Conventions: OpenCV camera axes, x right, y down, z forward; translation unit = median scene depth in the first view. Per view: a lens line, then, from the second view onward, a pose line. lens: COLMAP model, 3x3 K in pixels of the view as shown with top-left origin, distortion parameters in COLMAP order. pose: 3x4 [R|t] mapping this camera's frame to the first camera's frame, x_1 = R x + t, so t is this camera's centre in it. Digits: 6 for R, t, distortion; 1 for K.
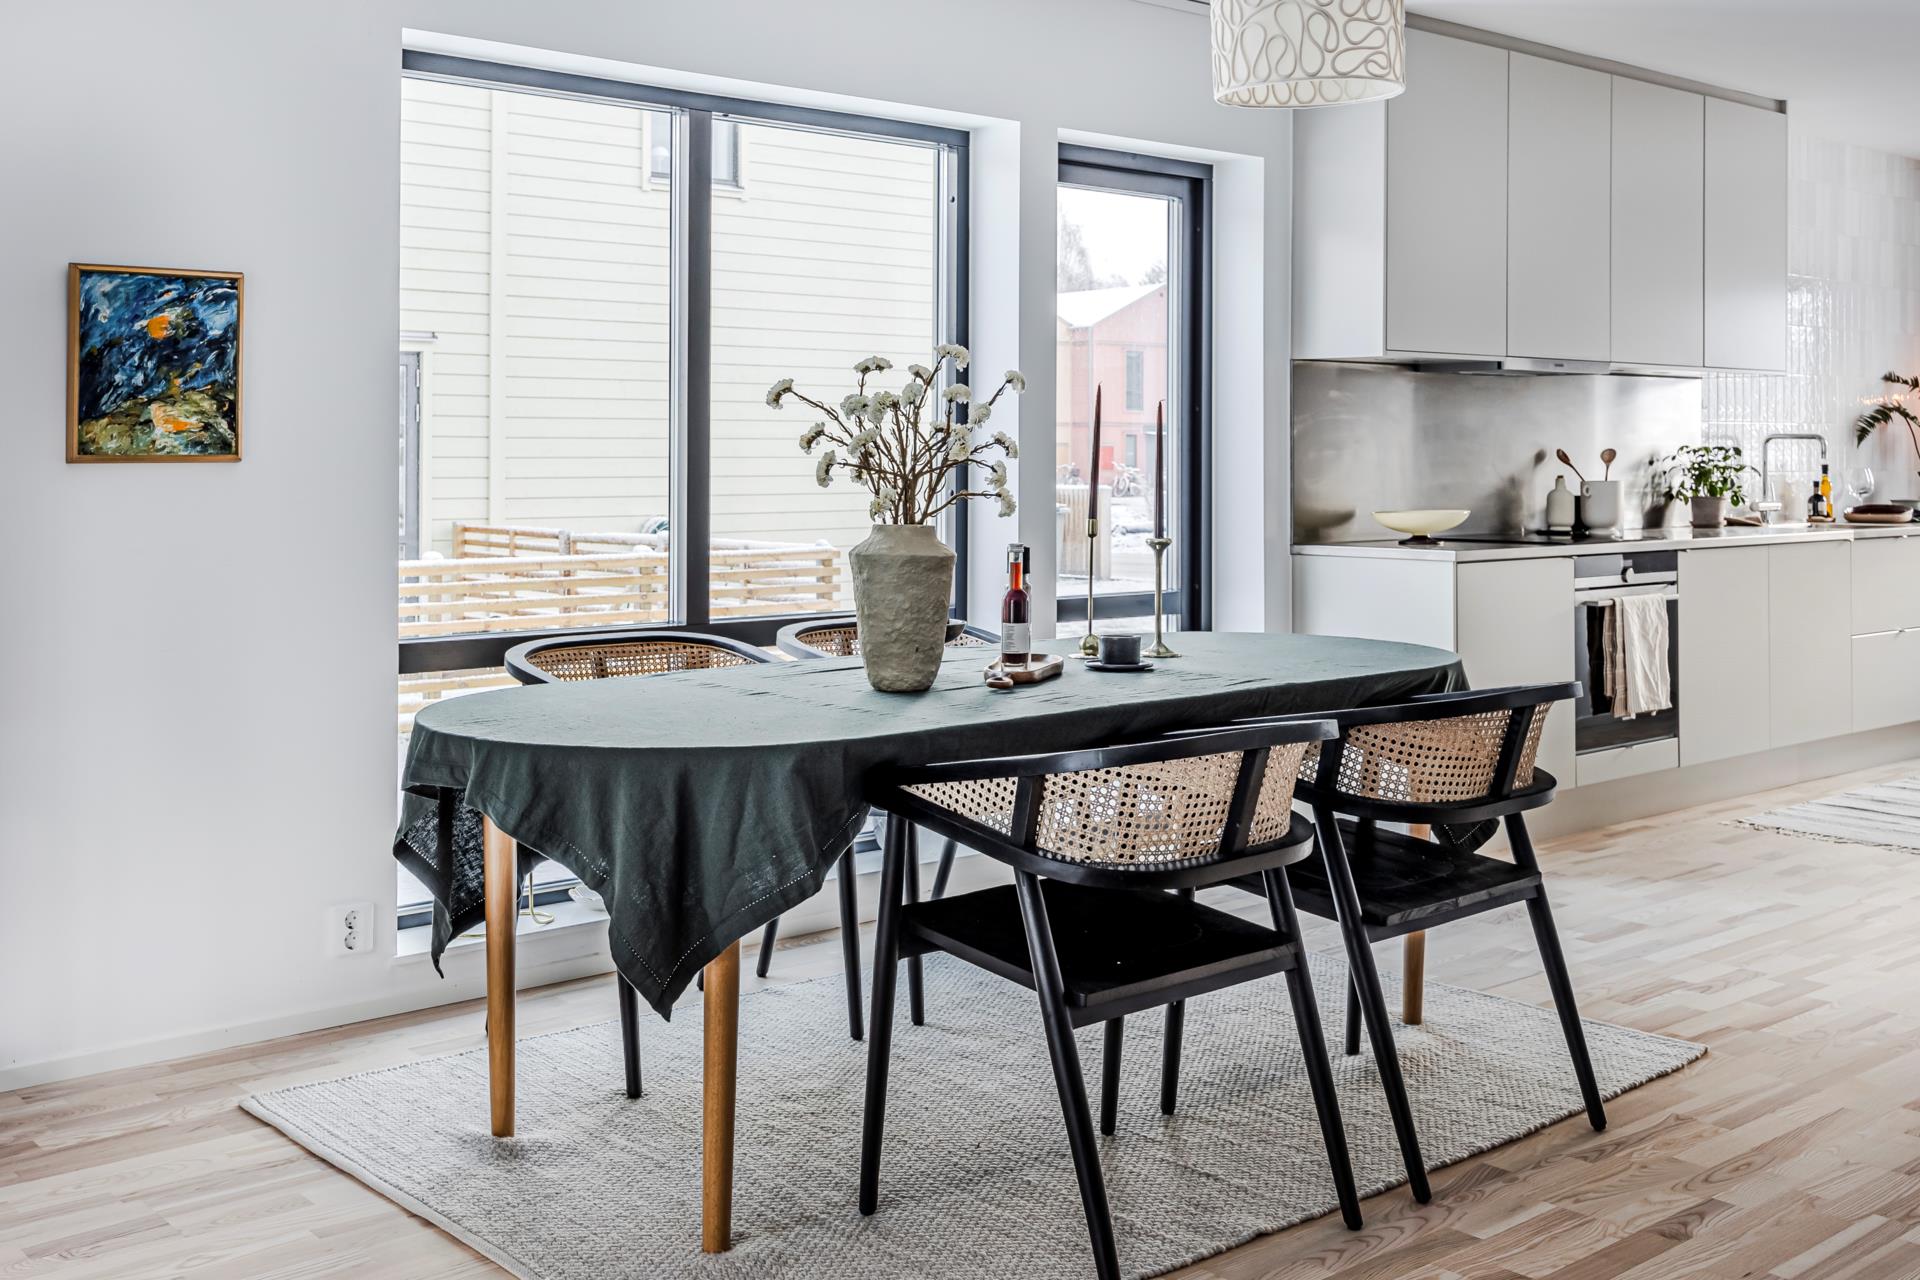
lens RADIAL K [[1959.2, 0, 926.4], [0, 1959.2, 441.1], [0, 0, 1]] dist [-0.028755, 0.000000]
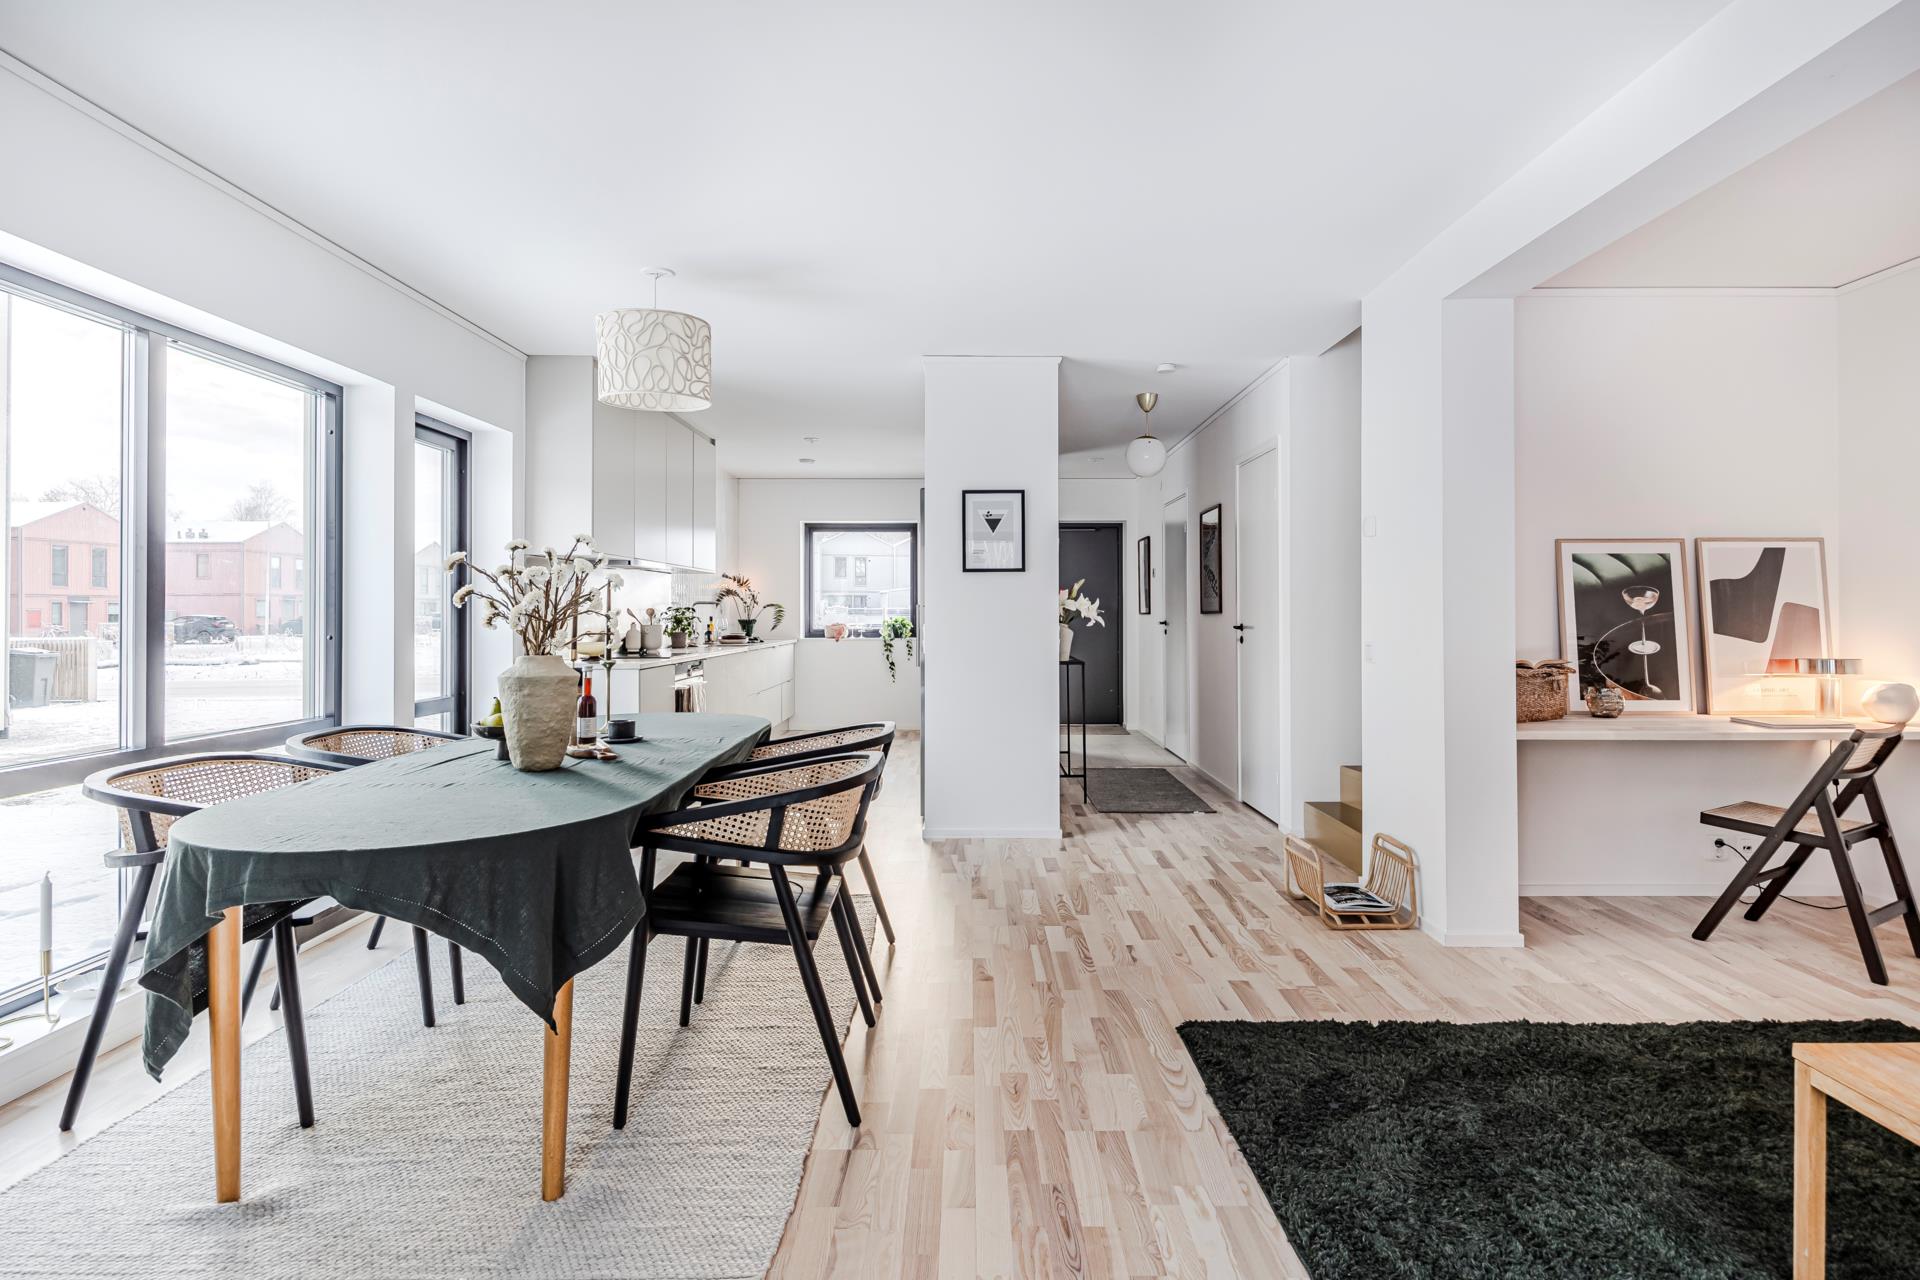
lens RADIAL K [[971.9, 0, 986.9], [0, 971.9, 609.0], [0, 0, 1]] dist [-0.007613, -0.001698]
pose [[0.631221, 0.000210, 0.775603, -0.240863], [-0.001409, 0.999999, 0.000875, 0.004435], [-0.775602, -0.001645, 0.631221, 0.189851]]
